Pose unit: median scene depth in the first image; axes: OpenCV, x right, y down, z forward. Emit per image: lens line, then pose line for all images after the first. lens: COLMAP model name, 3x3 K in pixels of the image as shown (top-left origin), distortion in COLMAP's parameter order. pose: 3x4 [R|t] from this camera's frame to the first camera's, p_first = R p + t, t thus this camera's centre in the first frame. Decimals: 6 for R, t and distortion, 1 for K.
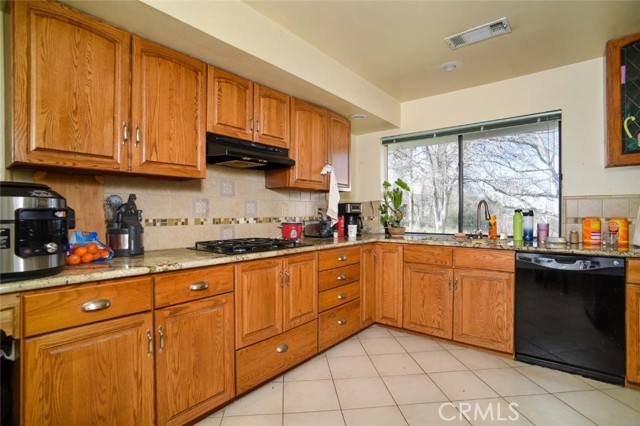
lens RADIAL K [[312.2, 0, 320.0], [0, 312.2, 213.0], [0, 0, 1]] dist [0.001217, 0.000072]
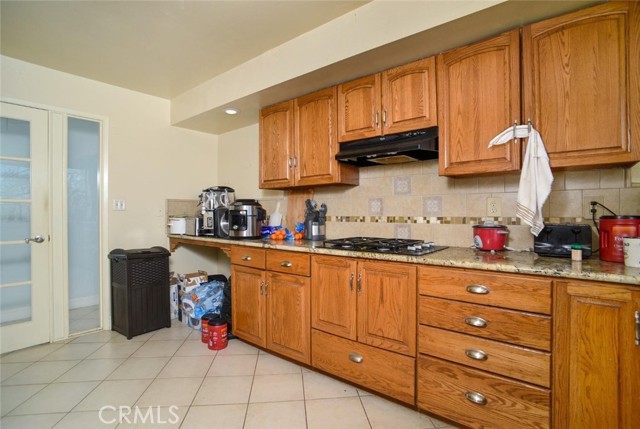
lens RADIAL K [[314.9, 0, 320.0], [0, 314.9, 214.5], [0, 0, 1]] dist [-0.002726, -0.000273]
pose [[0.030221, 0.005688, -0.999527, 0.732521], [0.002832, 0.999979, 0.005776, 0.003443], [0.999539, -0.003005, 0.030204, 0.790696]]
